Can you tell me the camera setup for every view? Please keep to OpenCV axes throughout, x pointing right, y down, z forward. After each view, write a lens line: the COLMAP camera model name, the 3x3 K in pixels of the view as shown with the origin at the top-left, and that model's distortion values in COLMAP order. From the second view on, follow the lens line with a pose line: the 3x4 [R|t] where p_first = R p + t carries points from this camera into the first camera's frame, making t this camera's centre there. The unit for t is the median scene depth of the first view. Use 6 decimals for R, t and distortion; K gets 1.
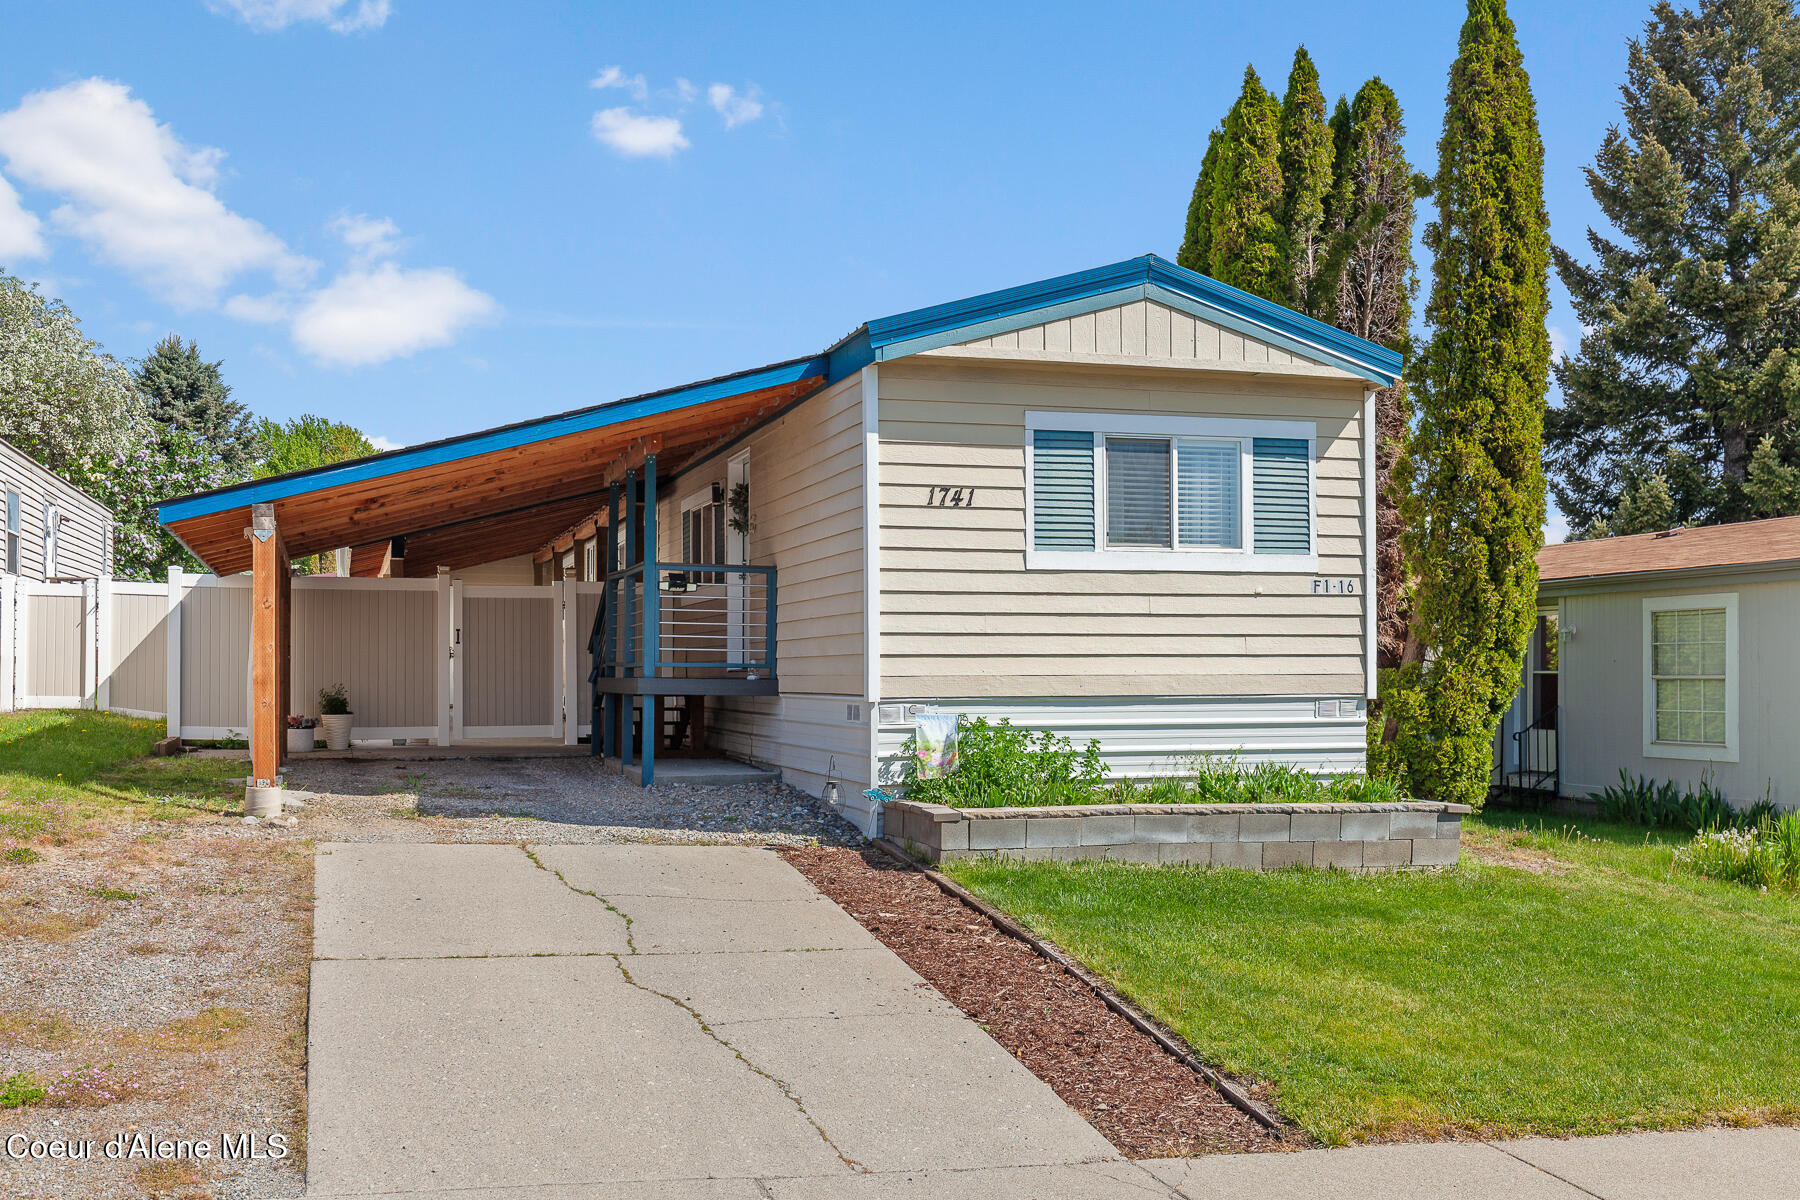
lens RADIAL K [[1801.9, 0, 900.0], [0, 1801.9, 600.0], [0, 0, 1]] dist [0.013190, 0.003366]
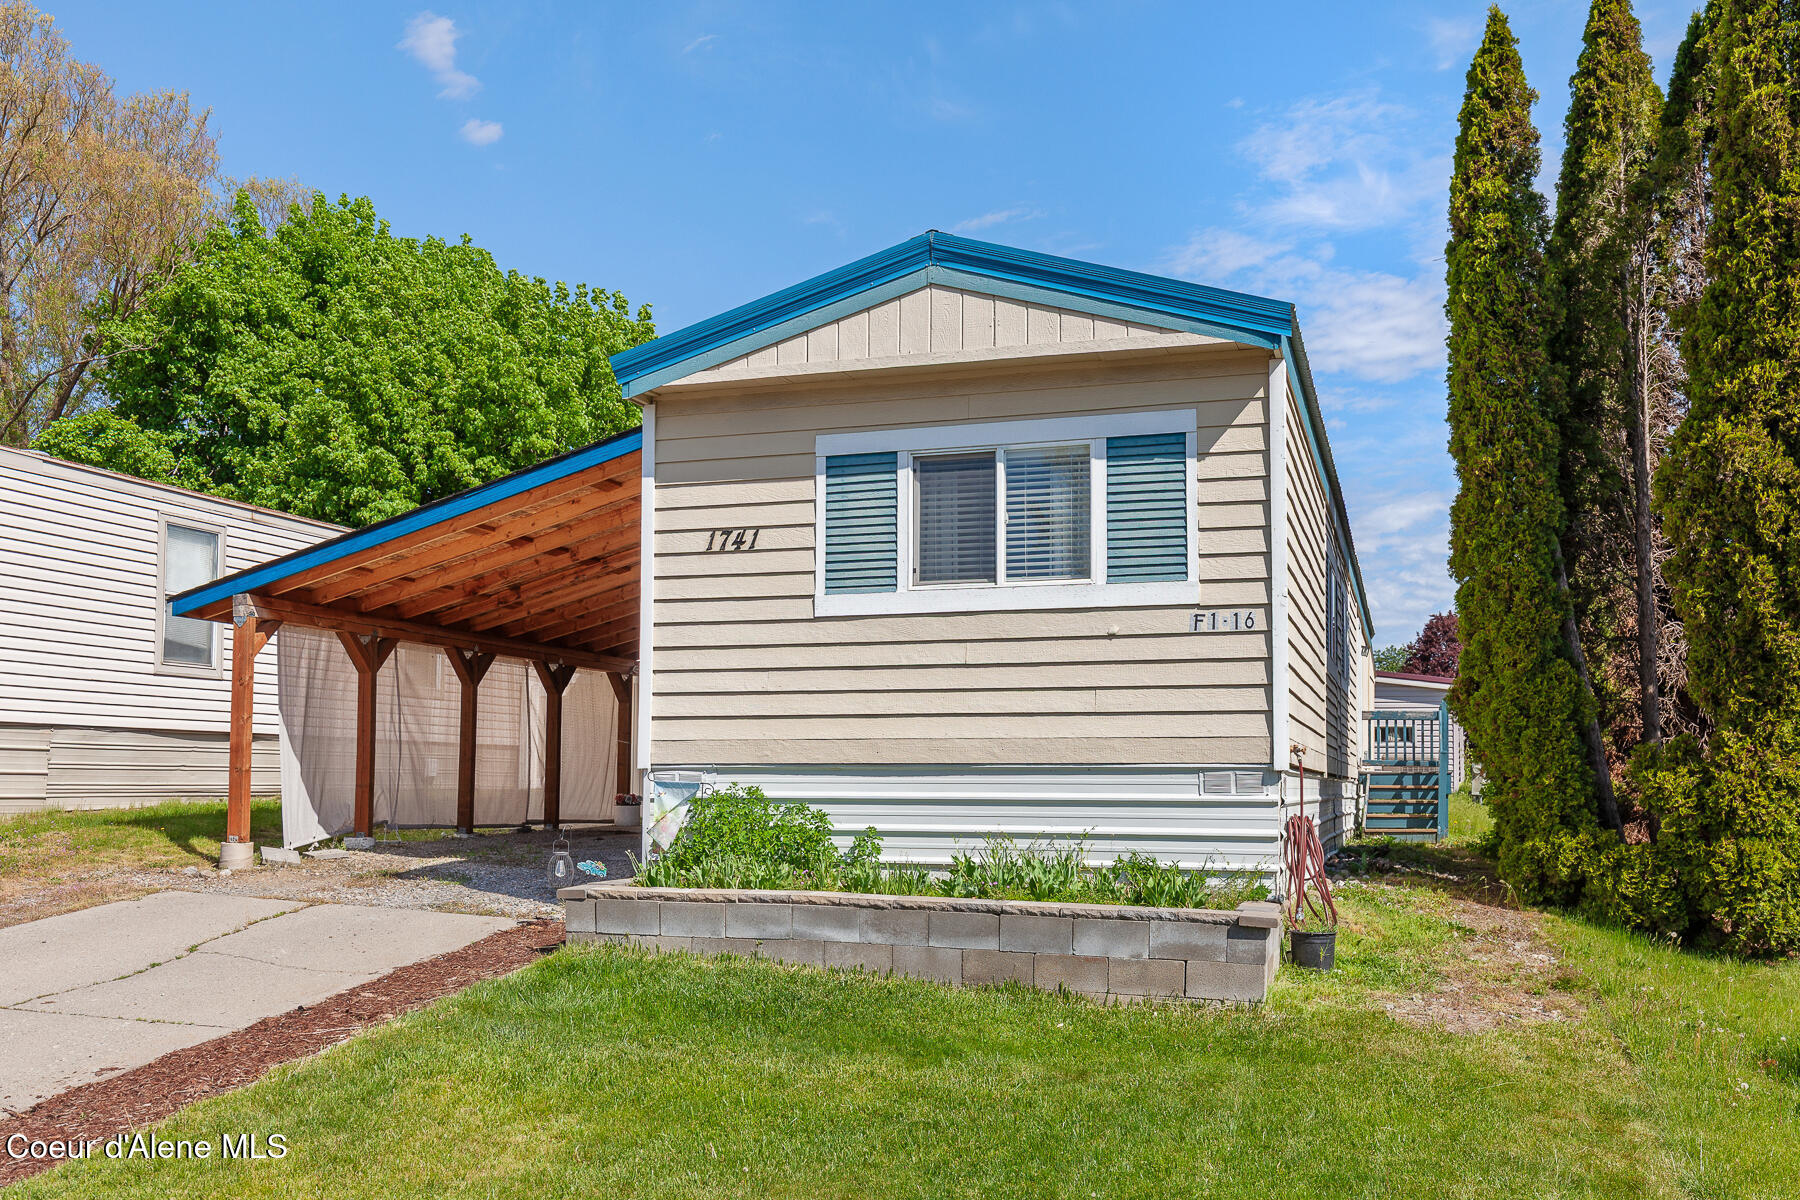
lens RADIAL K [[1569.2, 0, 900.4], [0, 1569.2, 650.4], [0, 0, 1]] dist [0.007255, -0.000289]
pose [[0.820341, -0.042629, -0.570283, 0.518671], [0.016576, 0.998571, -0.050799, 0.037029], [0.571634, 0.032220, 0.819876, 0.394271]]
